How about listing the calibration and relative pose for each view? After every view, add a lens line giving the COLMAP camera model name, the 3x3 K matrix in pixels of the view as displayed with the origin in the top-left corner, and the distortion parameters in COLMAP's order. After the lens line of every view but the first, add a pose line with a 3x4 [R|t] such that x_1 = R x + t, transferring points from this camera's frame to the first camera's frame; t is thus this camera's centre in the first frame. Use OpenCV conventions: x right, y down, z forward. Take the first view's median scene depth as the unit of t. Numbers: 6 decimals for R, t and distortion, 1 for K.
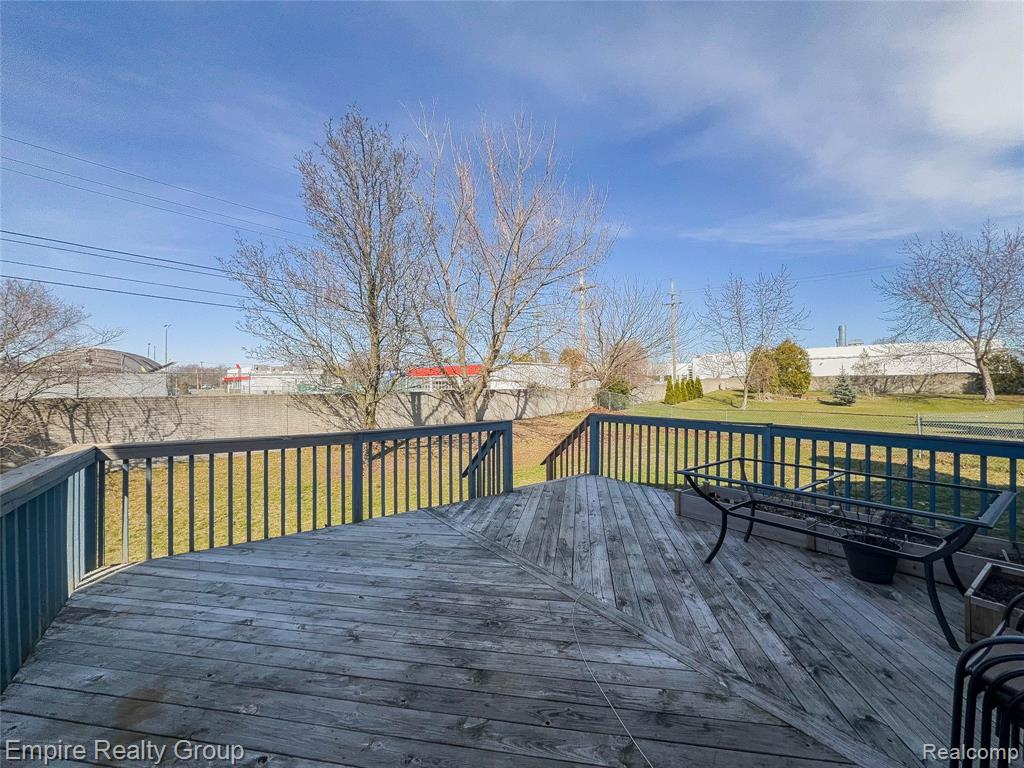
lens RADIAL K [[408.4, 0, 514.7], [0, 408.4, 382.6], [0, 0, 1]] dist [0.000167, 0.000144]
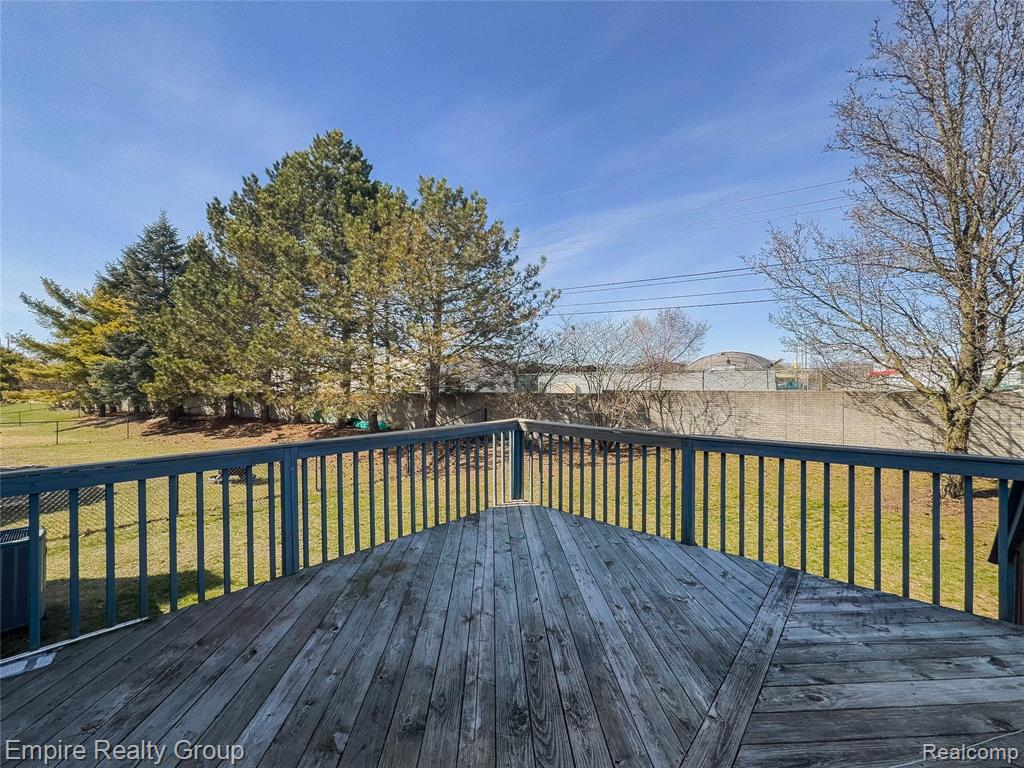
lens RADIAL K [[411.2, 0, 512.0], [0, 411.2, 384.0], [0, 0, 1]] dist [-0.000646, 0.000129]
pose [[0.208166, 0.004806, -0.978082, 0.136517], [0.008921, 0.999937, 0.006812, 0.002116], [0.978053, -0.010144, 0.208110, 0.181924]]
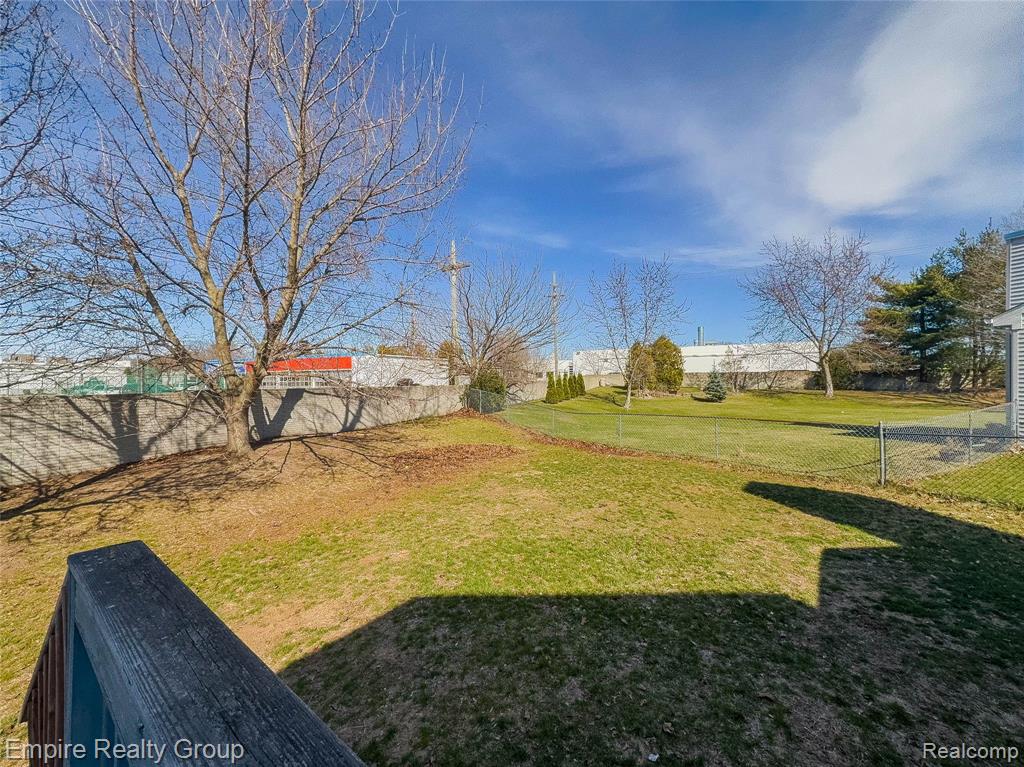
lens RADIAL K [[408.4, 0, 514.7], [0, 408.4, 382.1], [0, 0, 1]] dist [0.000167, 0.000144]
pose [[0.963324, -0.001321, 0.268337, 0.177665], [-0.000666, 0.999973, 0.007315, 0.002005], [-0.268339, -0.007225, 0.963297, 0.456454]]
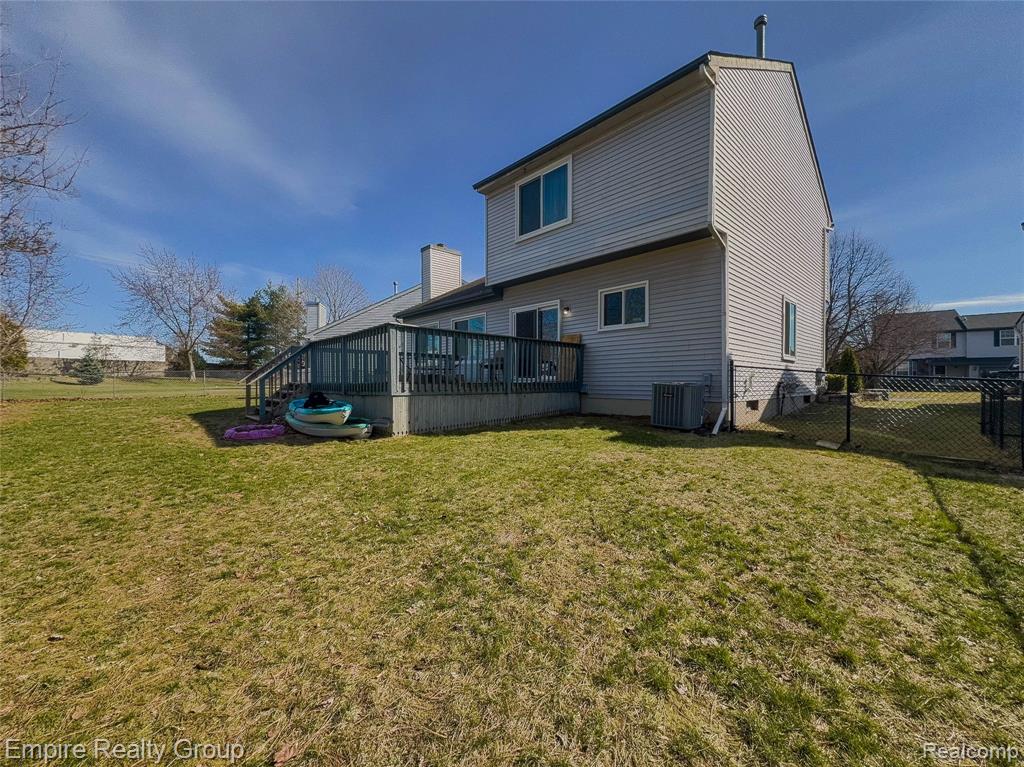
lens RADIAL K [[408.4, 0, 514.7], [0, 408.4, 382.1], [0, 0, 1]] dist [0.000167, 0.000144]
pose [[-0.118135, 0.003892, 0.992990, -0.891529], [-0.003995, 0.999982, -0.004395, 0.126302], [-0.992989, -0.004487, -0.118118, 0.169168]]
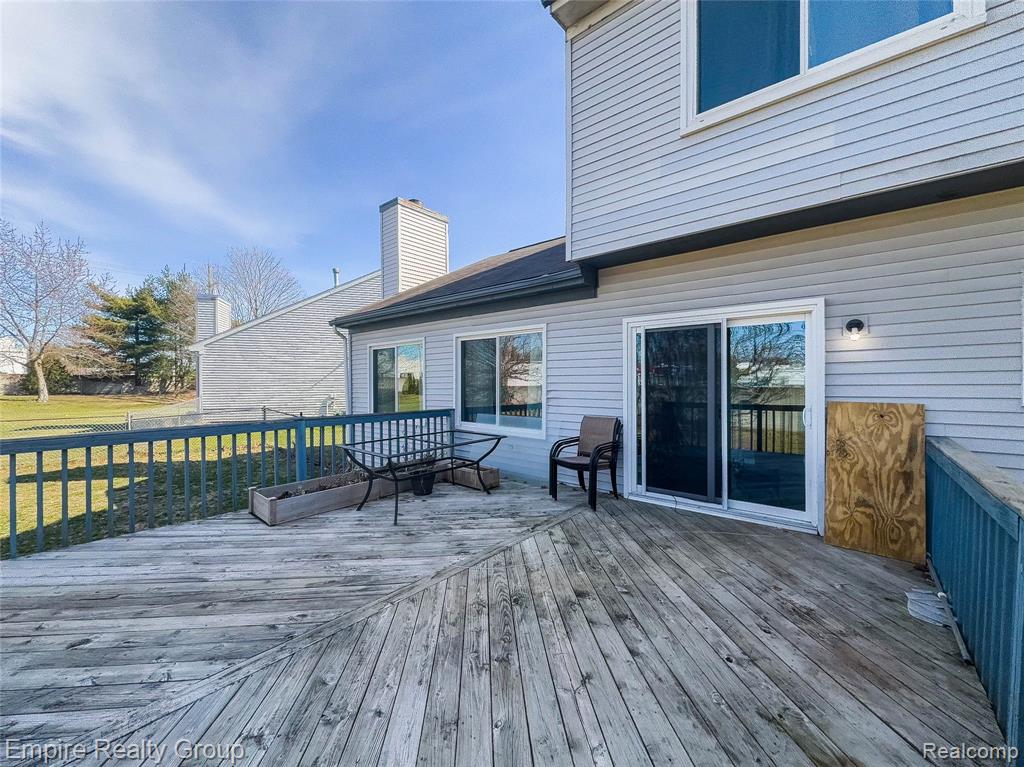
lens RADIAL K [[407.5, 0, 513.8], [0, 407.5, 387.3], [0, 0, 1]] dist [0.000470, -0.000048]
pose [[-0.238890, -0.006358, 0.971026, -0.237223], [-0.002234, 0.999980, 0.005998, 0.003695], [-0.971044, -0.000736, -0.238900, 0.273360]]
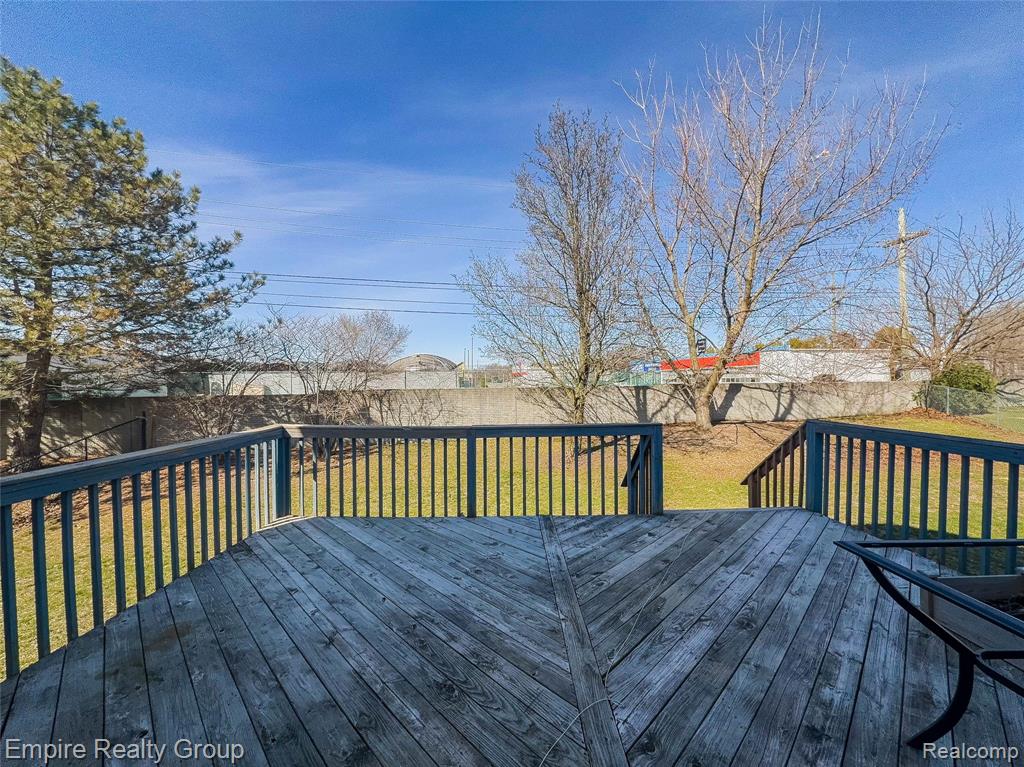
lens RADIAL K [[408.4, 0, 514.7], [0, 408.4, 382.1], [0, 0, 1]] dist [0.000167, 0.000144]
pose [[0.809710, -0.001562, -0.586828, 0.108233], [0.009760, 0.999894, 0.010806, 0.000791], [0.586748, -0.014477, 0.809640, 0.098586]]
